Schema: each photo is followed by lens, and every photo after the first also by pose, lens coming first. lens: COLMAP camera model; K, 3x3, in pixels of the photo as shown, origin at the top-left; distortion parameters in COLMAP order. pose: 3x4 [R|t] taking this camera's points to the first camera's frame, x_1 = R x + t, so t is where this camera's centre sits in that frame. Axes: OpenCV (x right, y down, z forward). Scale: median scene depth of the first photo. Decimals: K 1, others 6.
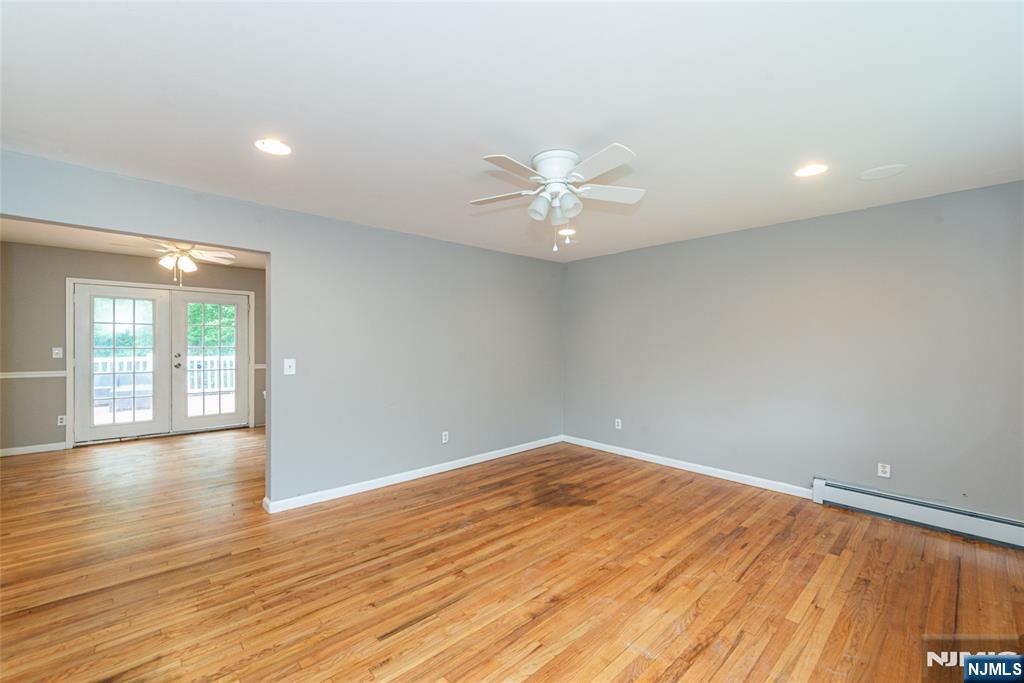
lens RADIAL K [[401.0, 0, 522.4], [0, 401.0, 342.7], [0, 0, 1]] dist [0.006321, -0.002293]
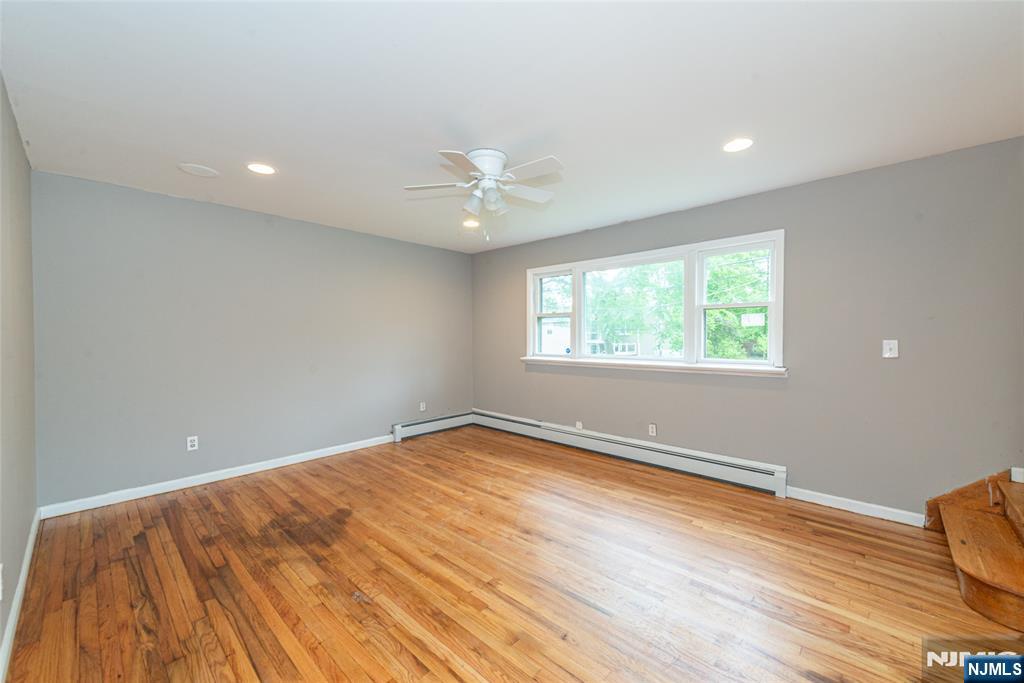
lens RADIAL K [[401.0, 0, 510.1], [0, 401.0, 337.6], [0, 0, 1]] dist [0.006321, -0.002293]
pose [[-0.040211, -0.014389, 0.999088, -0.781046], [0.009344, 0.999847, 0.014776, 0.017767], [-0.999148, 0.009929, -0.040070, 0.753156]]
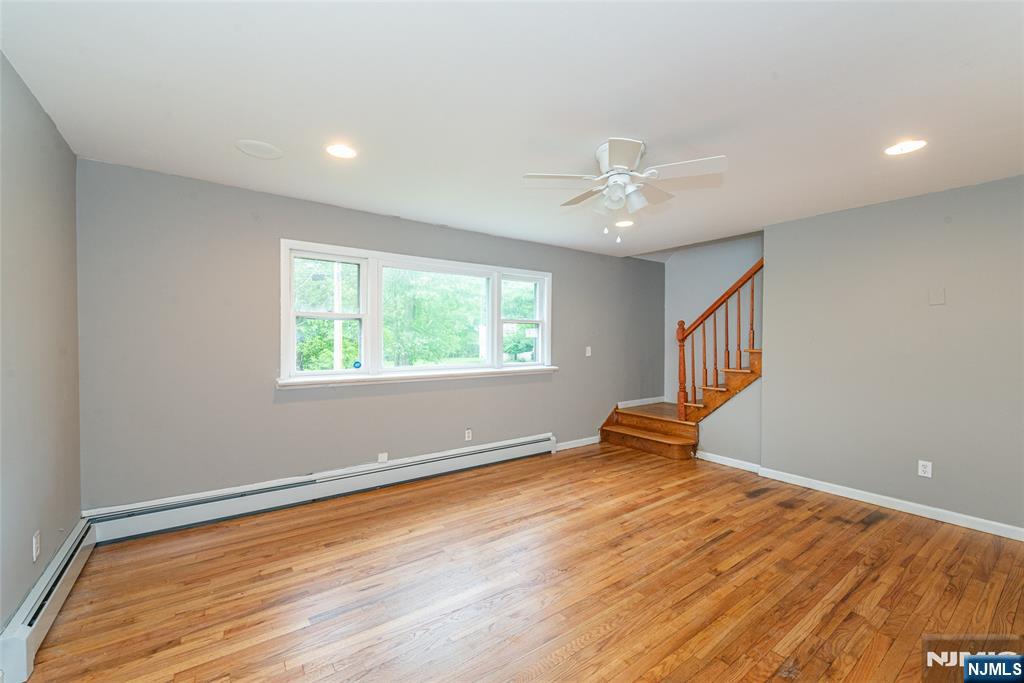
lens RADIAL K [[401.0, 0, 501.3], [0, 401.0, 339.0], [0, 0, 1]] dist [0.006321, -0.002293]
pose [[-0.985623, -0.011127, 0.168592, 0.151115], [-0.010026, 0.999922, 0.007384, 0.005208], [-0.168661, 0.005588, -0.985658, 1.550642]]
